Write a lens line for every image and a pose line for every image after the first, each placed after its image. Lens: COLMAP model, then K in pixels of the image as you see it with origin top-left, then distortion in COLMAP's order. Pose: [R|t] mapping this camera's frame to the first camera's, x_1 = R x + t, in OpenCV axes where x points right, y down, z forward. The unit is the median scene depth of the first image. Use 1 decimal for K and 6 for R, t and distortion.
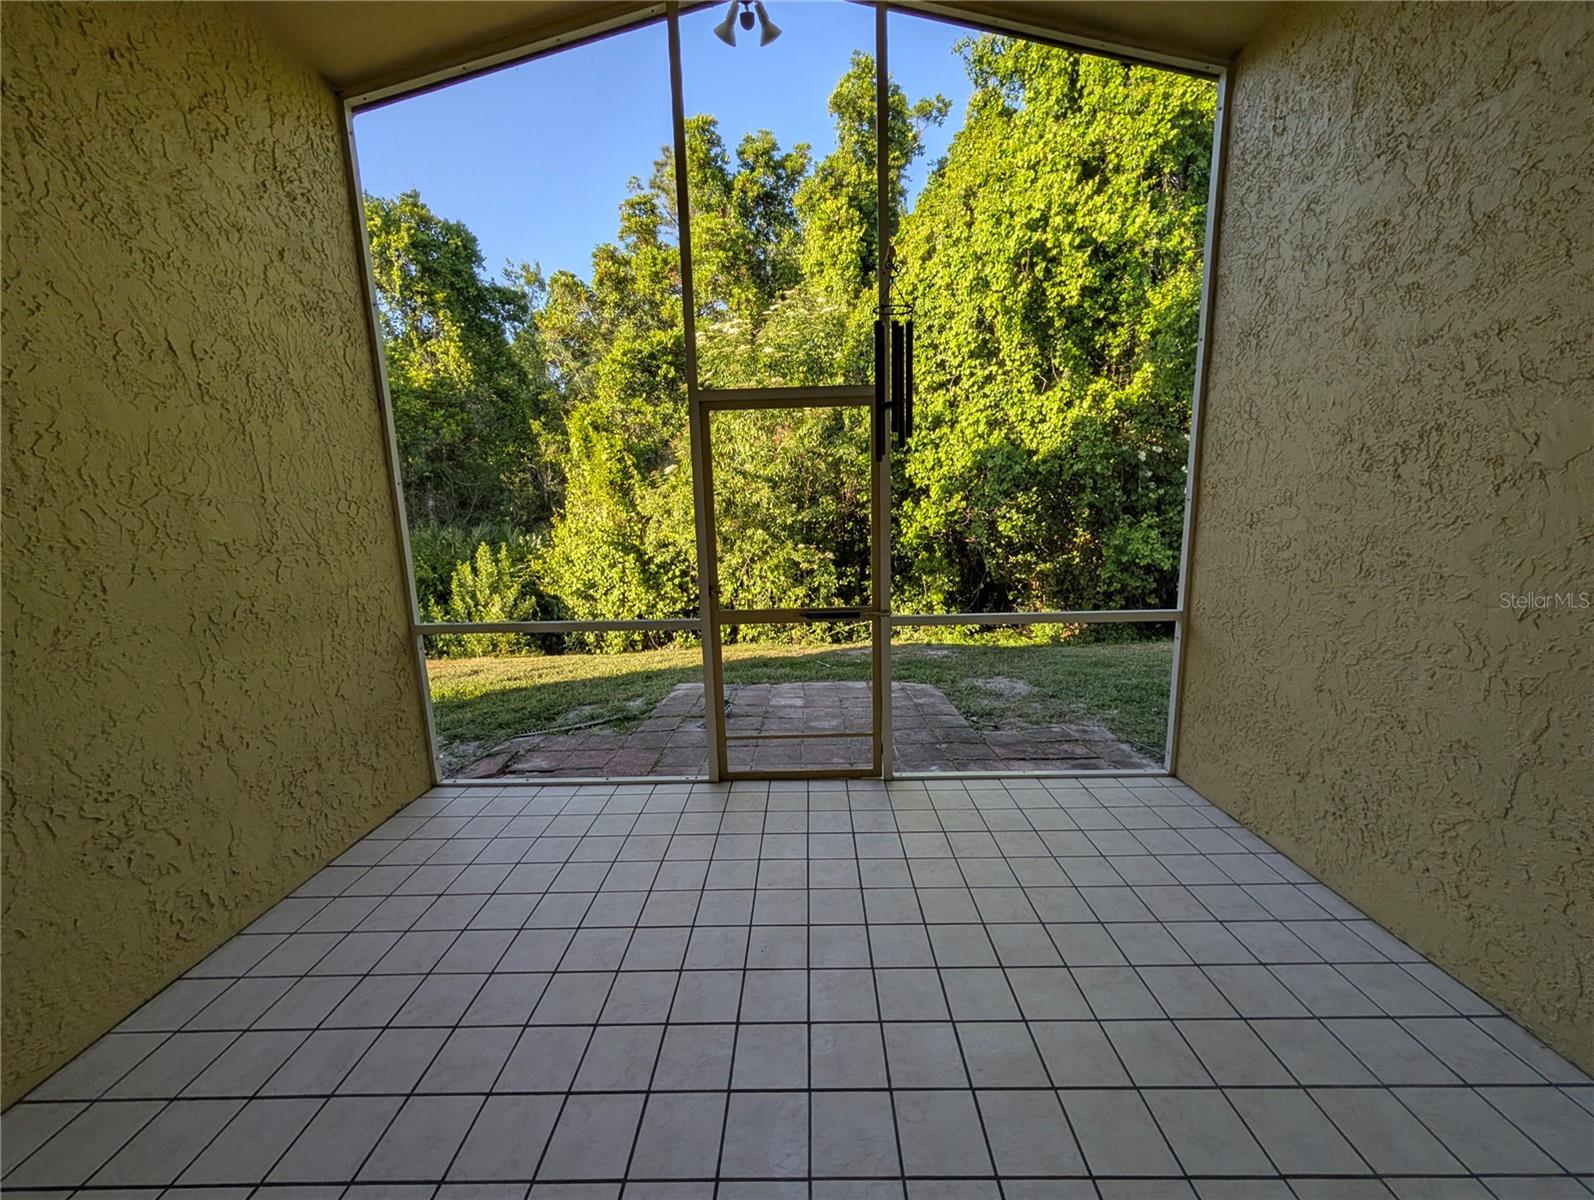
lens RADIAL K [[610.5, 0, 801.4], [0, 610.5, 608.9], [0, 0, 1]] dist [0.000486, 0.000251]
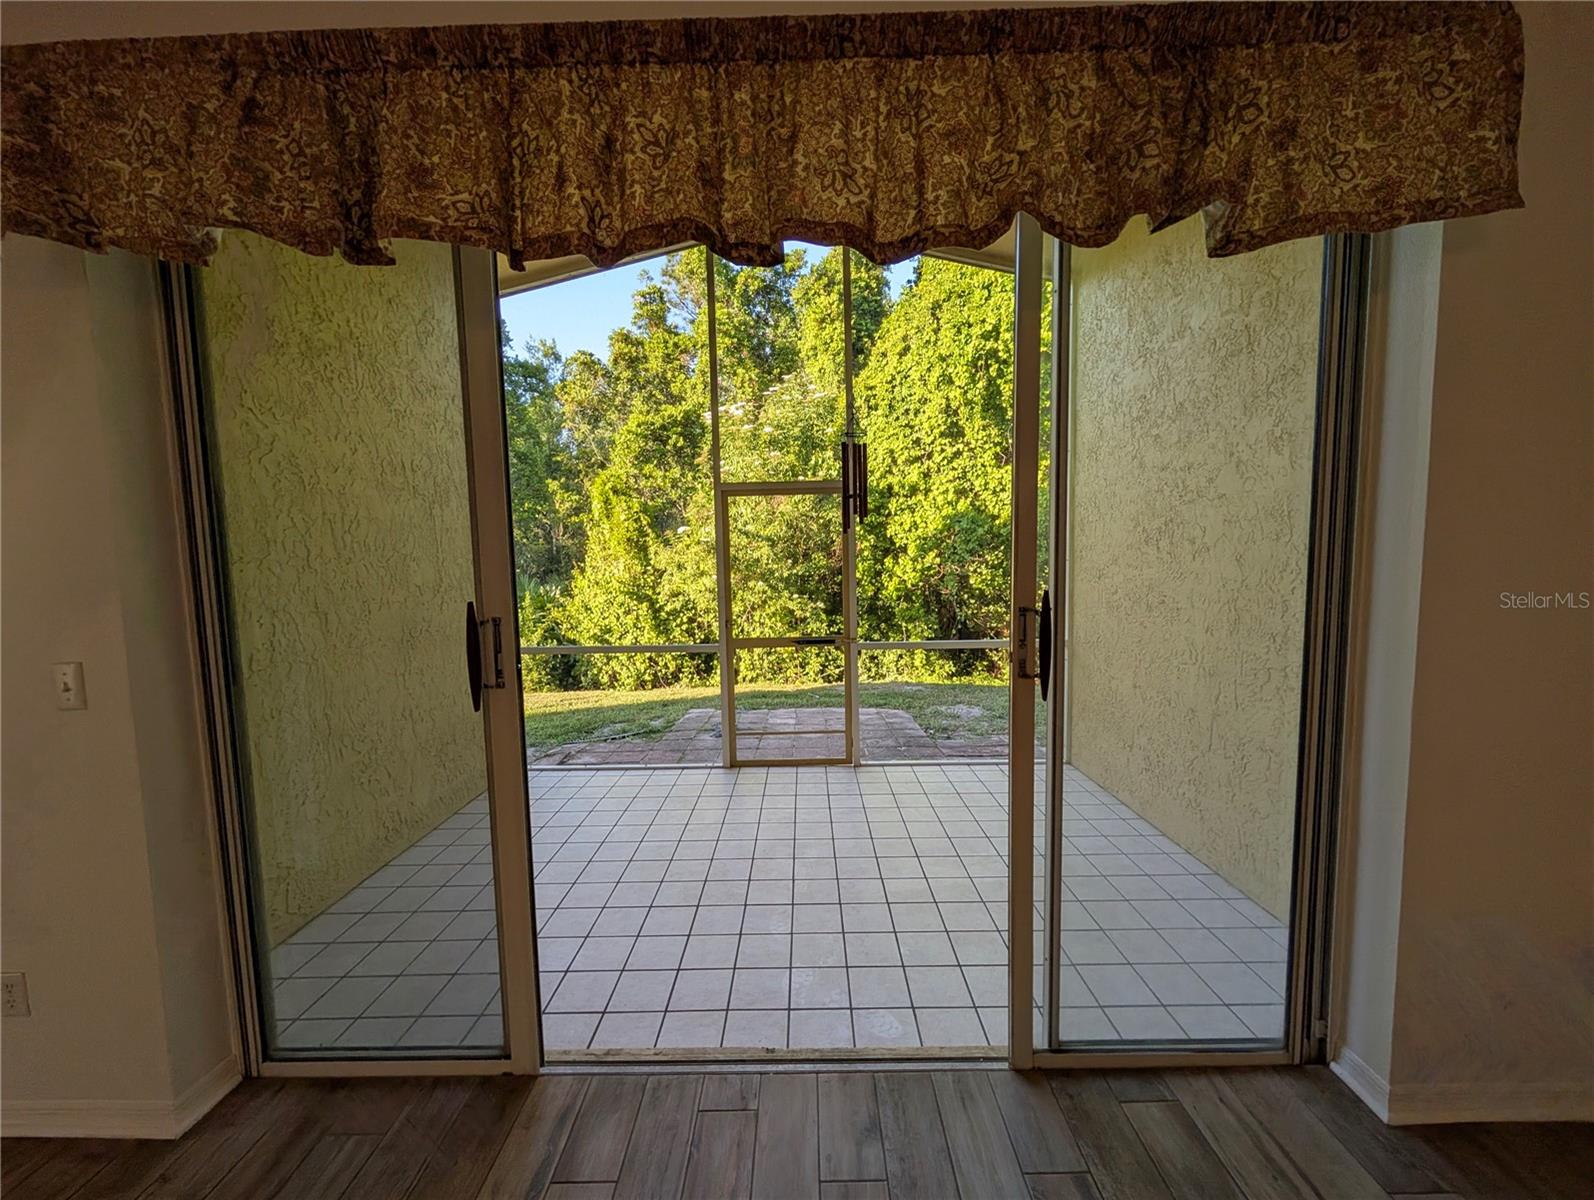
lens RADIAL K [[610.5, 0, 801.4], [0, 610.5, 608.9], [0, 0, 1]] dist [0.000486, 0.000251]
pose [[0.999972, 0.004728, 0.005867, 0.004059], [-0.004198, 0.996180, -0.087221, 0.020030], [-0.006257, 0.087194, 0.996172, -0.133085]]
